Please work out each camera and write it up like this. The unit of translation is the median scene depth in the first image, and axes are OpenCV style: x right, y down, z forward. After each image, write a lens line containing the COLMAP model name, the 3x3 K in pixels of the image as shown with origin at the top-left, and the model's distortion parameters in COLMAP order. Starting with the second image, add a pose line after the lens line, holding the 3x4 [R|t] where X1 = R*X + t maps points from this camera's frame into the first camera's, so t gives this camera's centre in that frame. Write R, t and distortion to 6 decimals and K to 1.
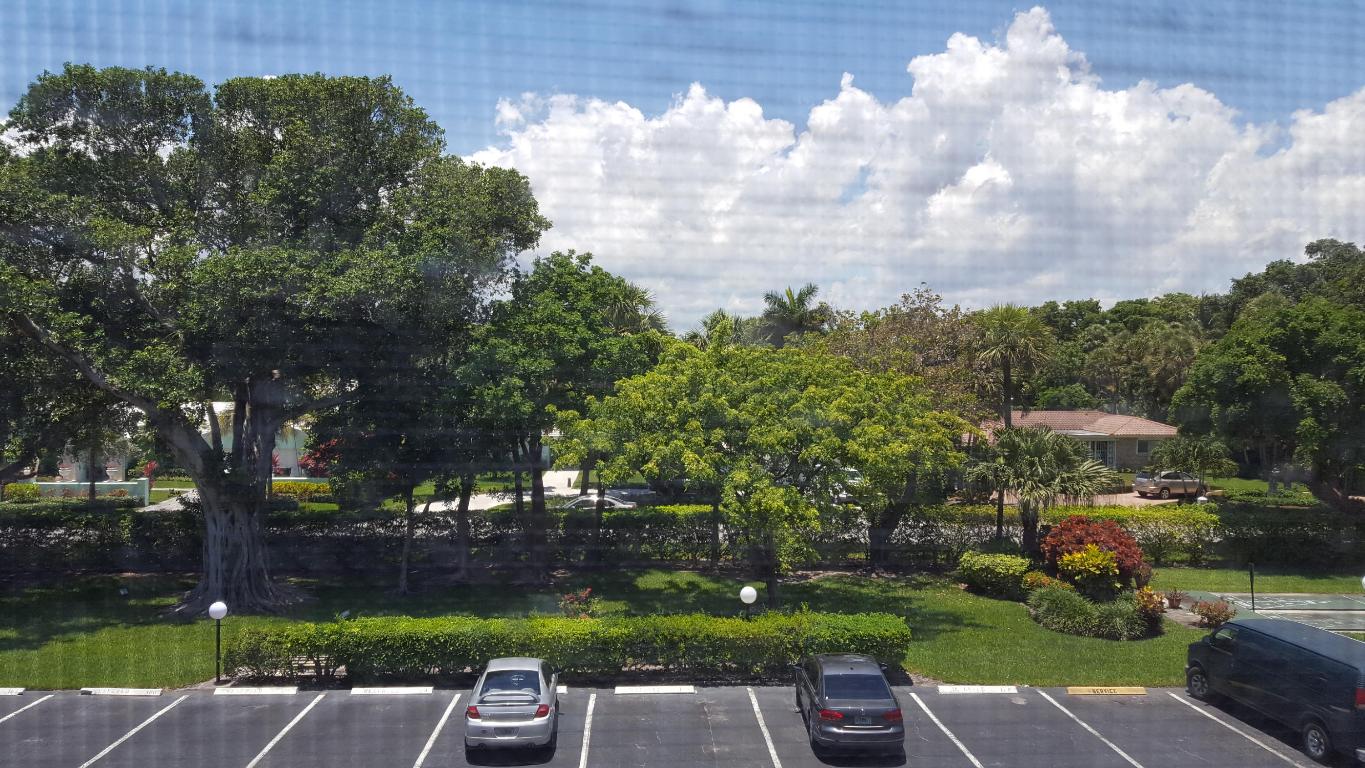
lens RADIAL K [[1015.1, 0, 683.3], [0, 1015.1, 404.7], [0, 0, 1]] dist [0.117283, -0.170982]
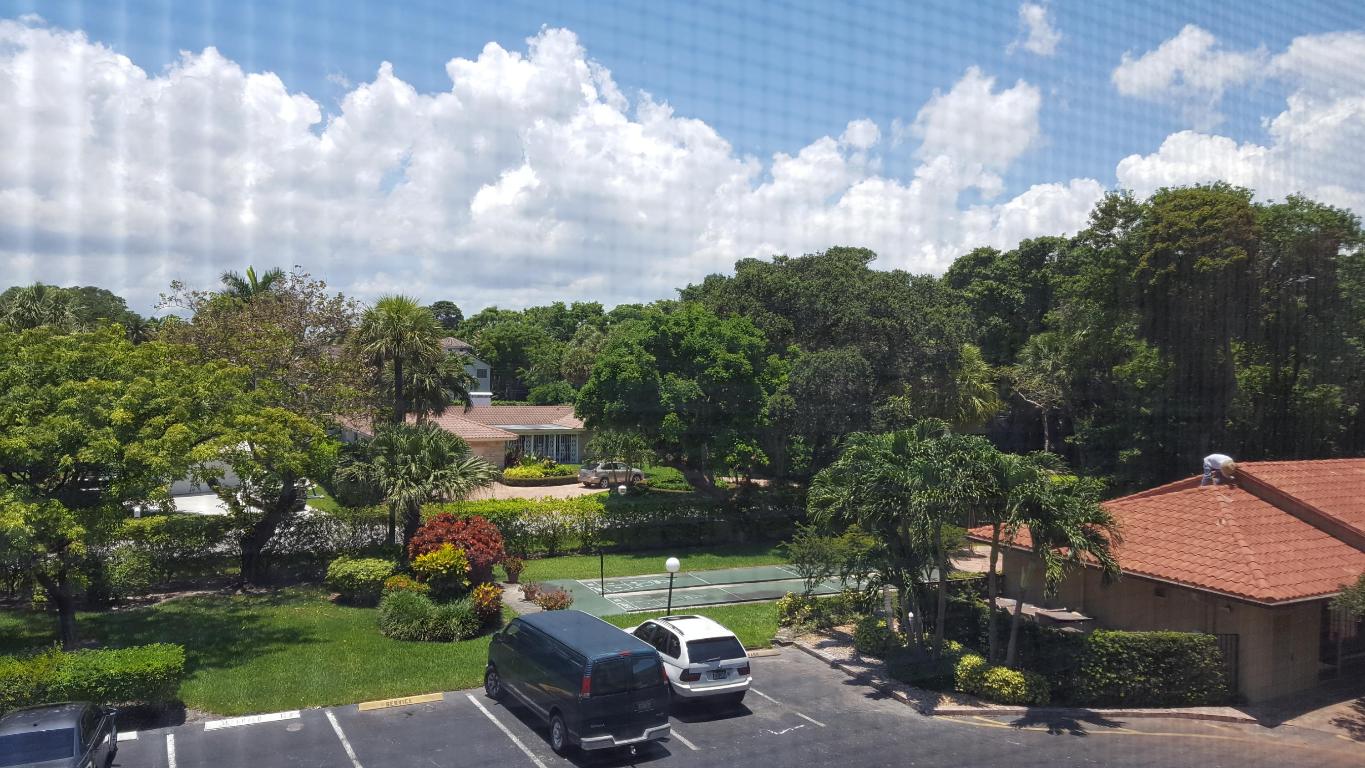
lens RADIAL K [[1001.2, 0, 682.5], [0, 1001.2, 384.0], [0, 0, 1]] dist [0.184771, -0.275239]
pose [[0.909978, 0.008029, 0.414580, 0.155376], [-0.001498, 0.999870, -0.016076, -0.000745], [-0.414655, 0.014007, 0.909871, 0.018900]]
